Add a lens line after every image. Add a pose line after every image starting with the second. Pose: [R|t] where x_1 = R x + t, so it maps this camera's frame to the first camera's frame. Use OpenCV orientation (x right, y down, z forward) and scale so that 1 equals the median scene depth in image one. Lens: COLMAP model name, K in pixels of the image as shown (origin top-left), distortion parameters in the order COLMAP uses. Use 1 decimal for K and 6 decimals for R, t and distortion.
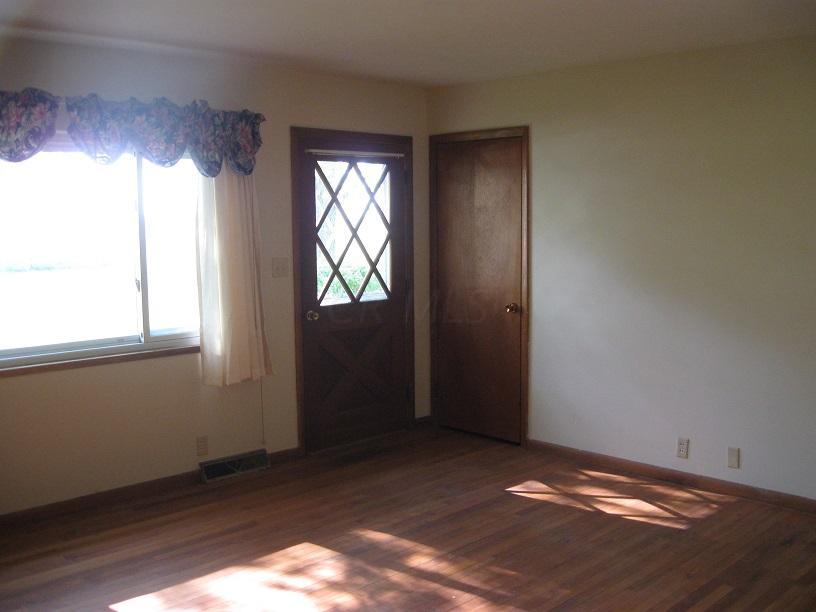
lens RADIAL K [[838.0, 0, 412.0], [0, 838.0, 325.6], [0, 0, 1]] dist [-0.157293, 0.108679]
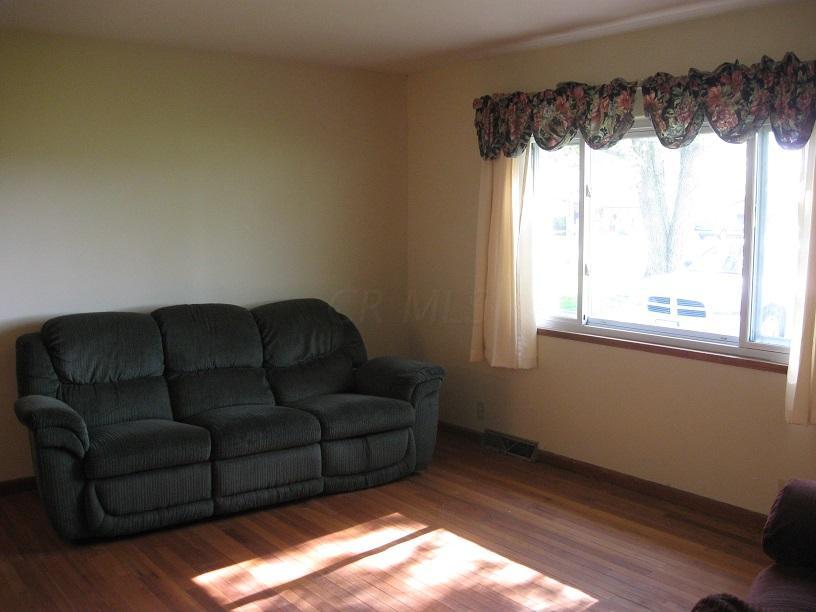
lens RADIAL K [[838.0, 0, 412.0], [0, 838.0, 325.6], [0, 0, 1]] dist [-0.157293, 0.108679]
pose [[-0.109125, 0.145200, -0.983366, 0.637784], [-0.119433, 0.980192, 0.157985, -0.110093], [0.986827, 0.134687, -0.089622, 0.841455]]
